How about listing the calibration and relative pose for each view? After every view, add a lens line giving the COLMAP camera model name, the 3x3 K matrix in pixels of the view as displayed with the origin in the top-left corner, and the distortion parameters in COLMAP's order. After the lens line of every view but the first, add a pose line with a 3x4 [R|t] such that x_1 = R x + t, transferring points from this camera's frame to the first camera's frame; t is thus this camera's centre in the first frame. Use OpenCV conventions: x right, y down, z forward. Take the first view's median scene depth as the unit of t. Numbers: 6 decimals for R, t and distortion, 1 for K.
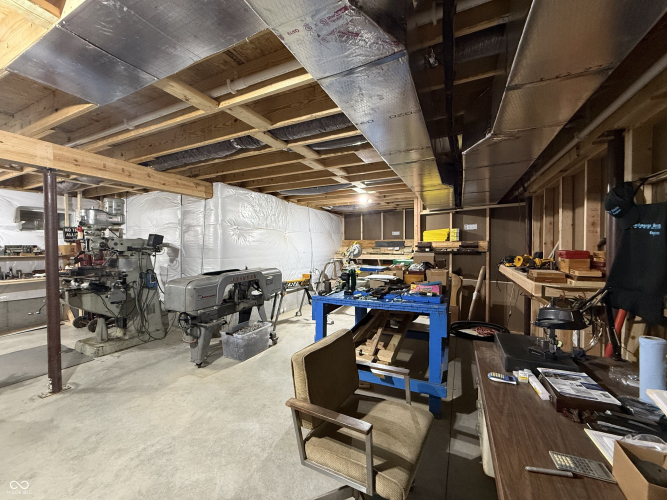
lens RADIAL K [[266.8, 0, 332.6], [0, 266.8, 249.4], [0, 0, 1]] dist [-0.000220, -0.000030]
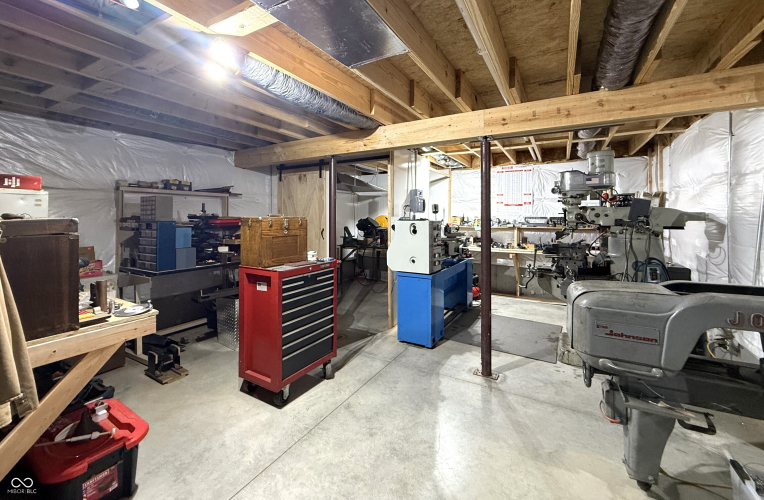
lens RADIAL K [[315.4, 0, 383.6], [0, 315.4, 214.6], [0, 0, 1]] dist [0.001578, 0.000091]
pose [[-0.068068, -0.008270, -0.997646, 0.059871], [-0.013705, 0.999879, -0.007354, -0.008780], [0.997587, 0.013172, -0.068173, 0.507119]]
